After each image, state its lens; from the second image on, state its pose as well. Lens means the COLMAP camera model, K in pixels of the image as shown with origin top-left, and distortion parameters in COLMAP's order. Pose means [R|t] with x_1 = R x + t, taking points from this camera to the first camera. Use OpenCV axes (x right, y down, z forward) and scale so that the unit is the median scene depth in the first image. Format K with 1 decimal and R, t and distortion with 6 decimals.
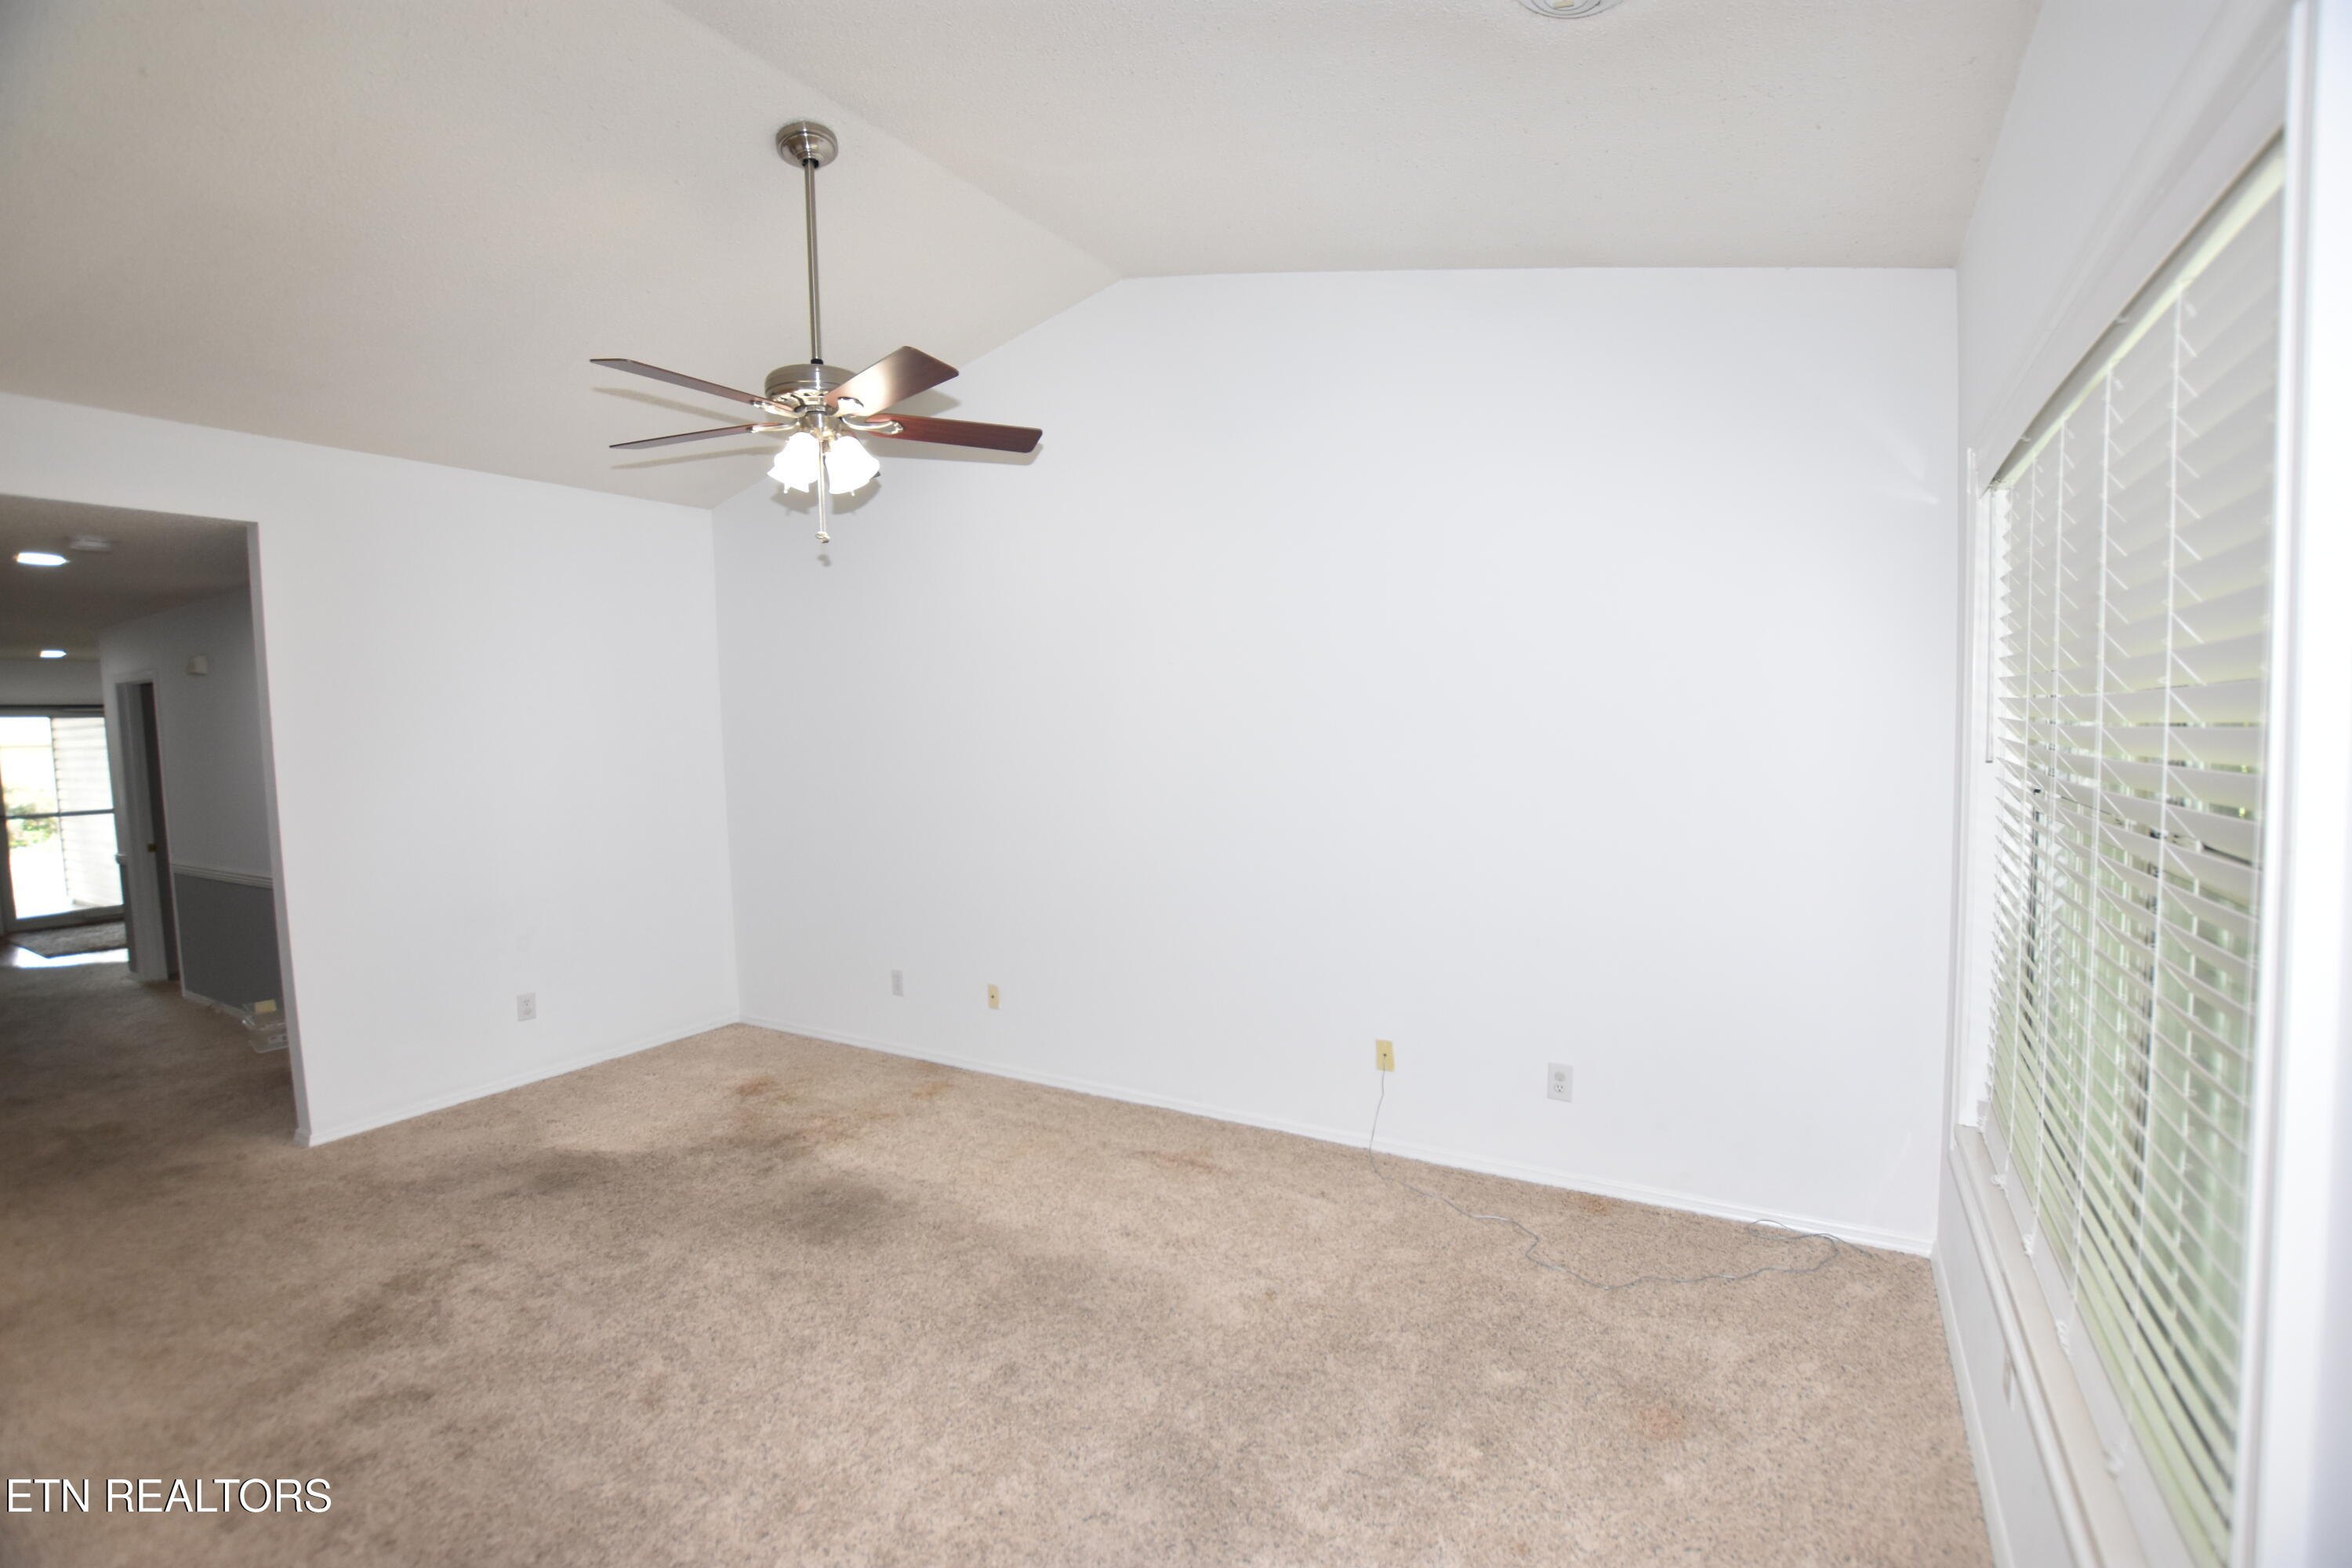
lens RADIAL K [[1028.9, 0, 1180.1], [0, 1028.9, 785.1], [0, 0, 1]] dist [-0.011745, 0.000215]
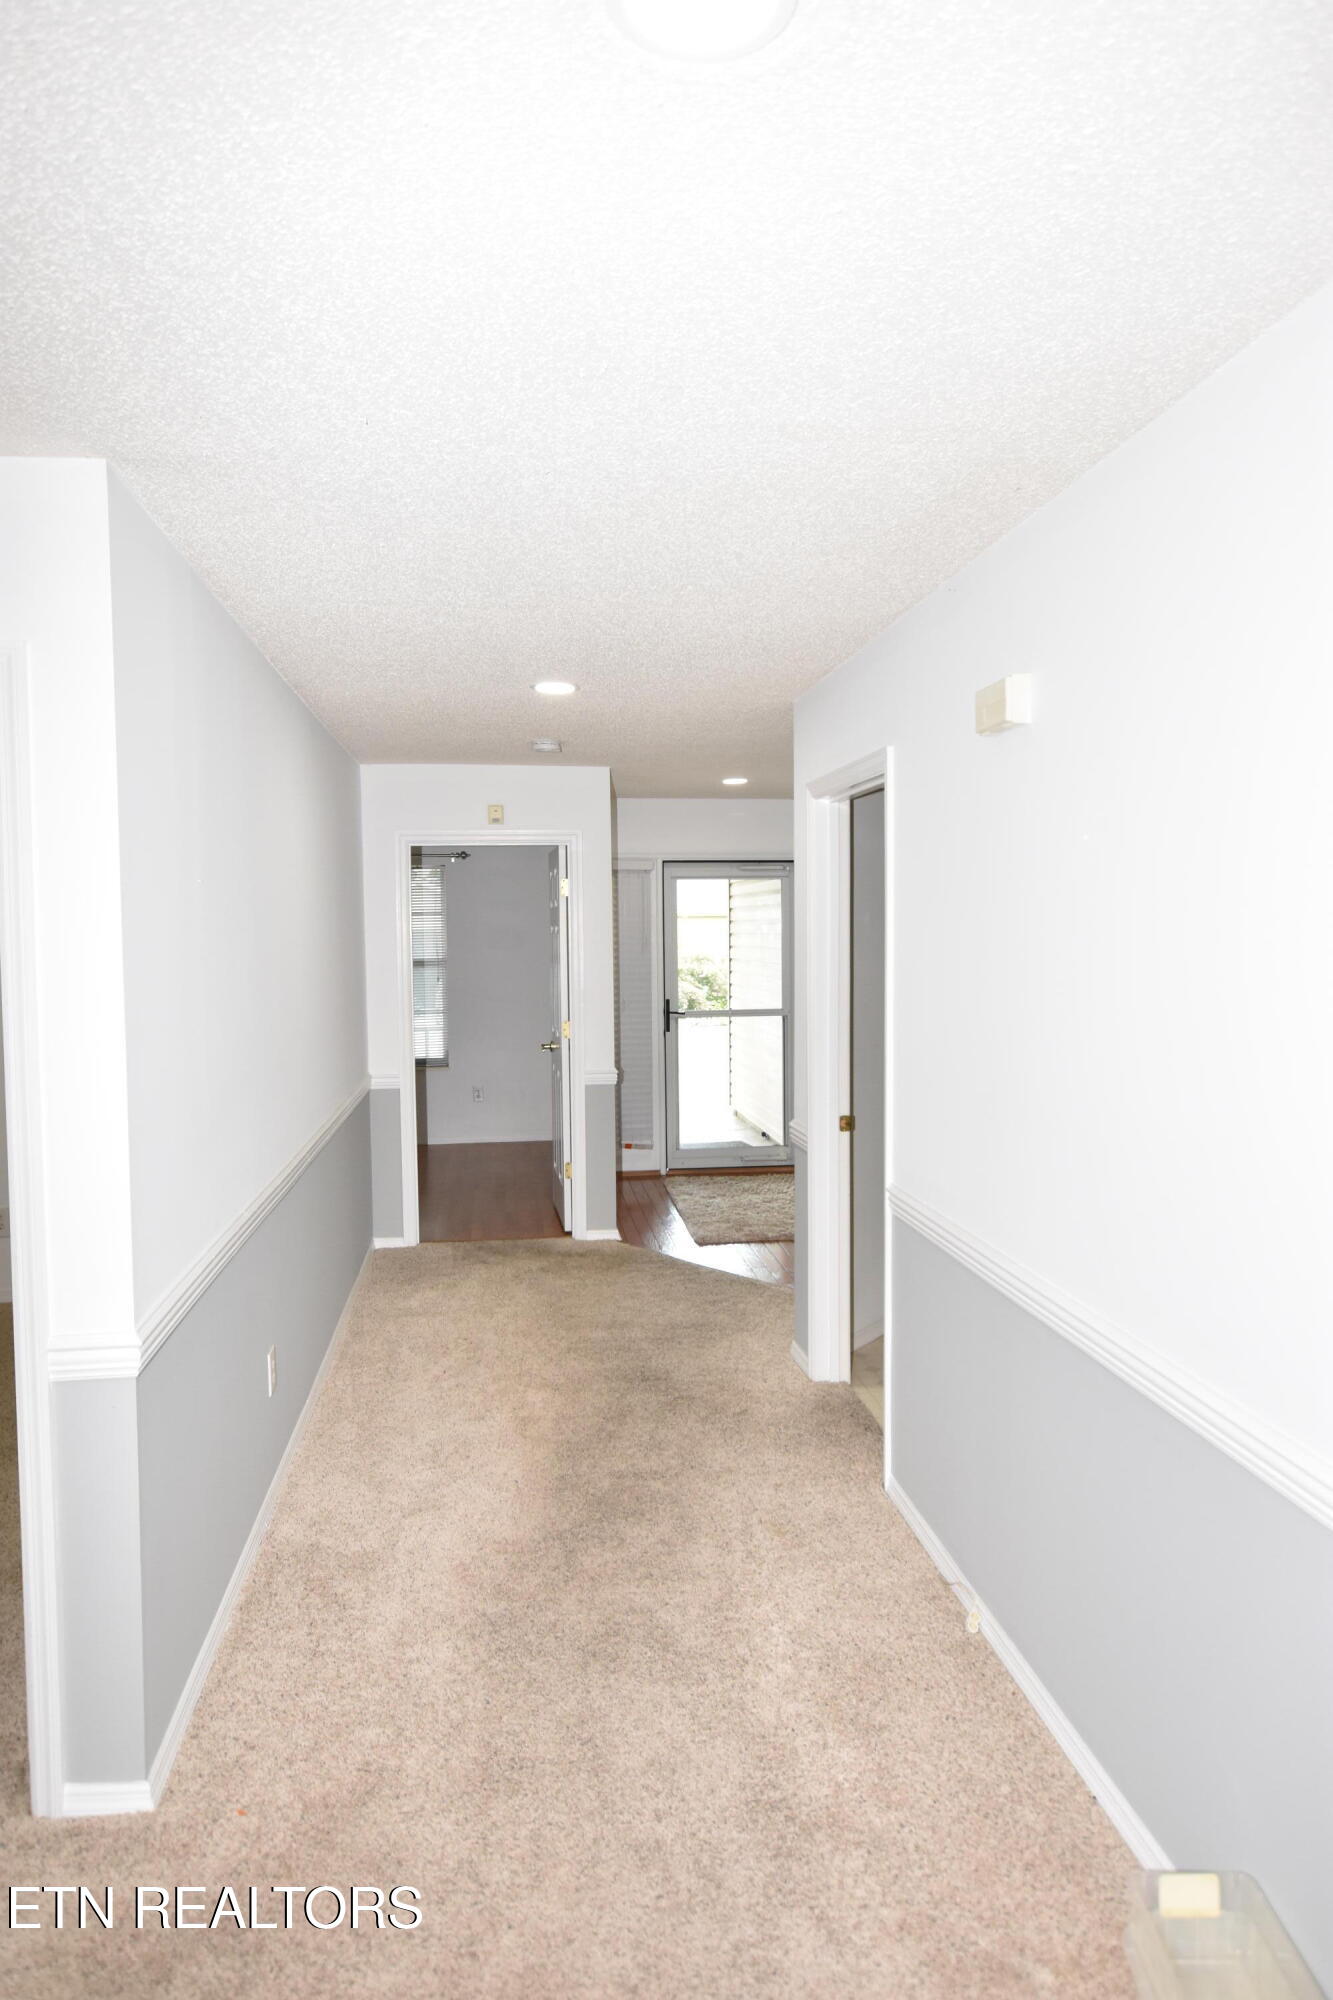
lens RADIAL K [[1263.1, 0, 659.2], [0, 1263.1, 1001.9], [0, 0, 1]] dist [0.020962, 0.003021]
pose [[0.623288, 0.070898, -0.778772, -0.441474], [-0.059555, 0.997293, 0.043127, -0.014678], [0.779721, 0.019499, 0.625823, 0.403766]]
